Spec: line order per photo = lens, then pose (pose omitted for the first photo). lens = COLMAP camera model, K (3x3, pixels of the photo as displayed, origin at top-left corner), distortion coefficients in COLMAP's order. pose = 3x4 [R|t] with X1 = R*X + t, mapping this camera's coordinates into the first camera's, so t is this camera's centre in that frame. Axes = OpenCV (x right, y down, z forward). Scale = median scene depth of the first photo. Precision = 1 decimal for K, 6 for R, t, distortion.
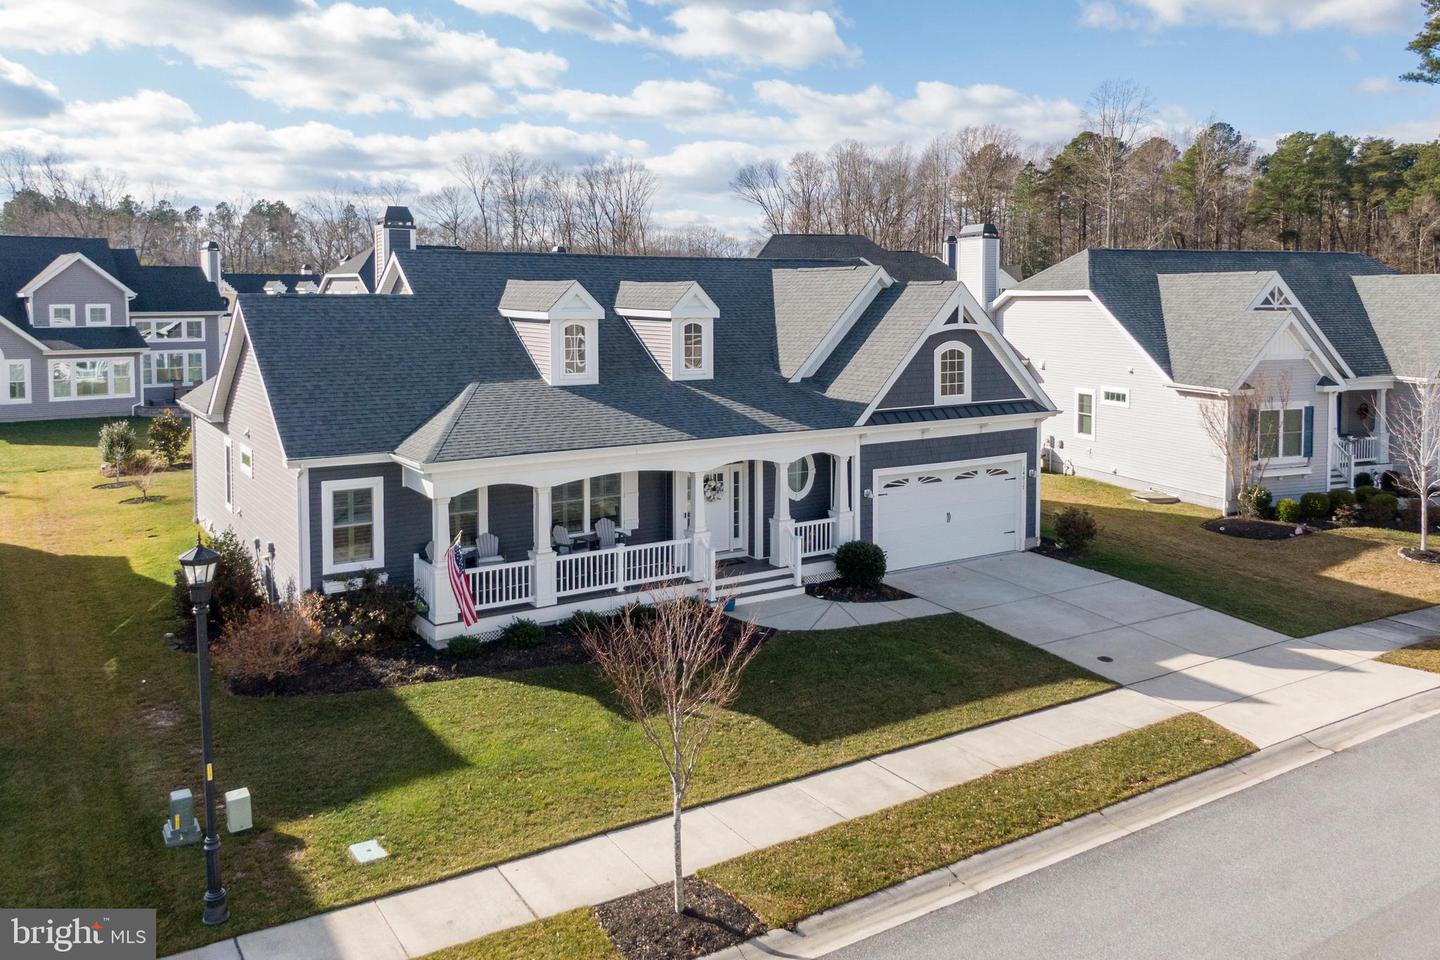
lens RADIAL K [[1049.9, 0, 725.9], [0, 1049.9, 476.1], [0, 0, 1]] dist [0.024185, -0.038864]
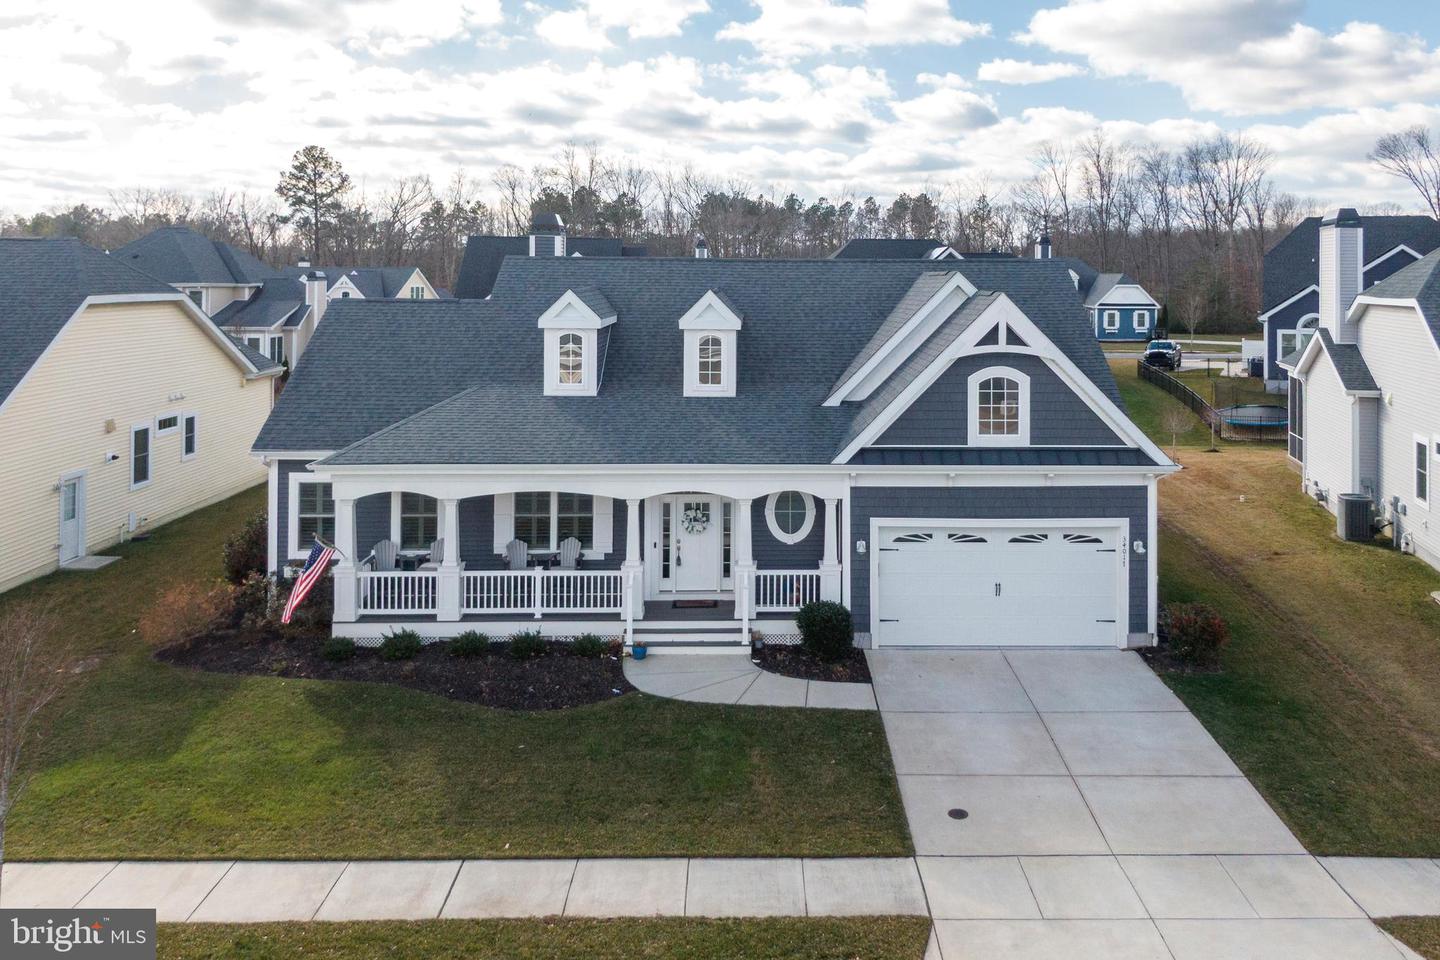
lens RADIAL K [[1093.1, 0, 769.9], [0, 1093.1, 448.0], [0, 0, 1]] dist [0.033873, -0.052054]
pose [[0.871079, 0.081029, -0.484413, 0.520310], [-0.091338, 0.995817, 0.002328, -0.059977], [0.482576, 0.042217, 0.874836, 0.226594]]
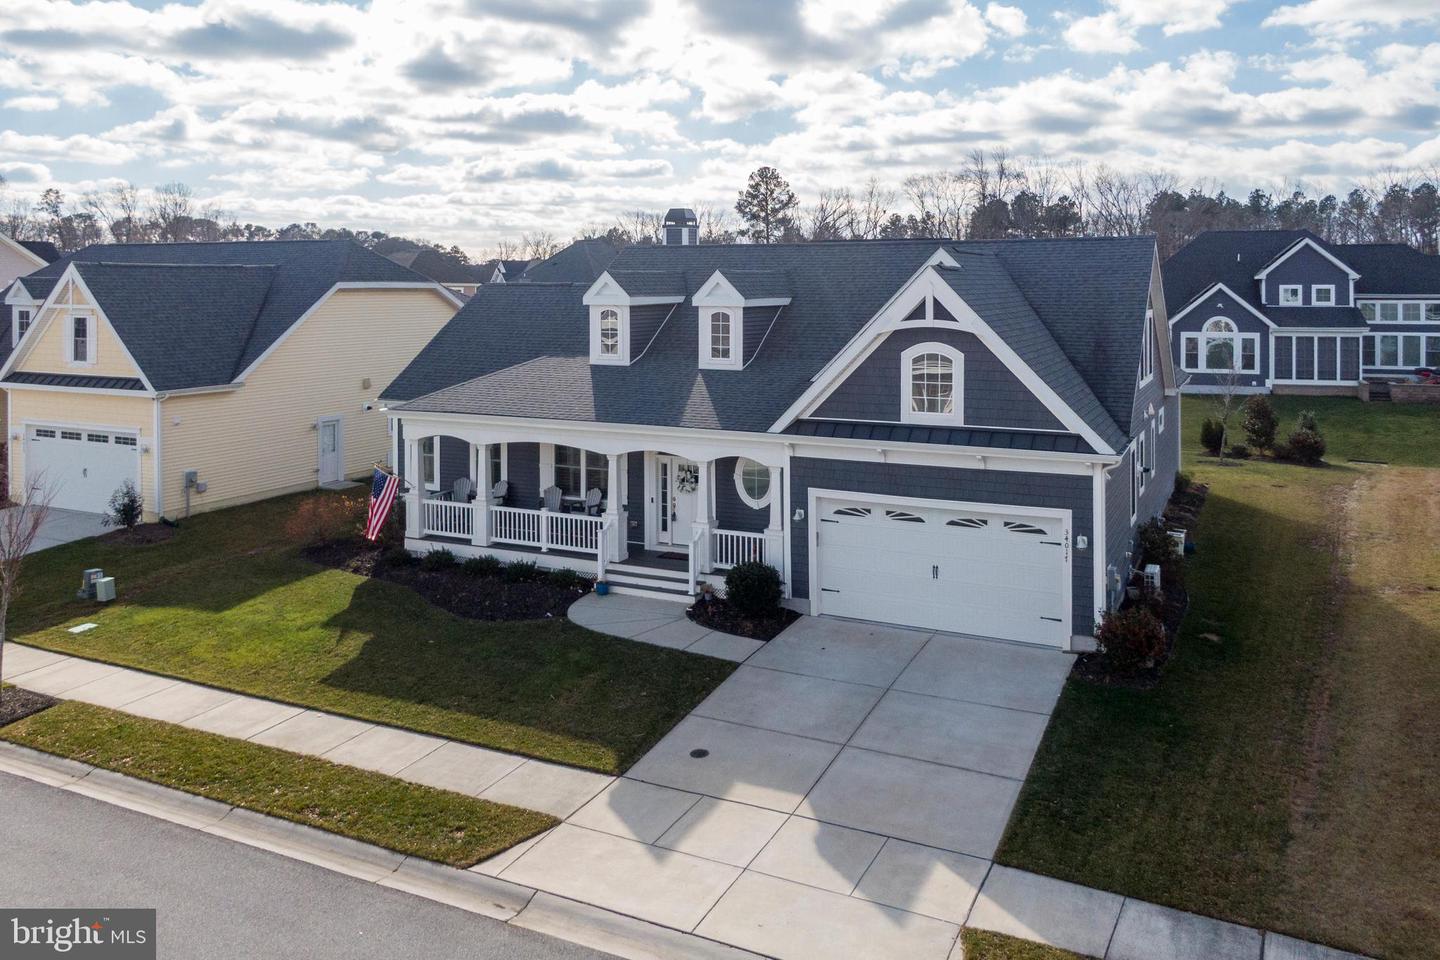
lens RADIAL K [[1049.9, 0, 725.9], [0, 1049.9, 476.1], [0, 0, 1]] dist [0.024185, -0.038864]
pose [[0.566671, 0.148655, -0.810423, 0.850775], [-0.142607, 0.986441, 0.081227, -0.080966], [0.811509, 0.069543, 0.580187, 0.489017]]
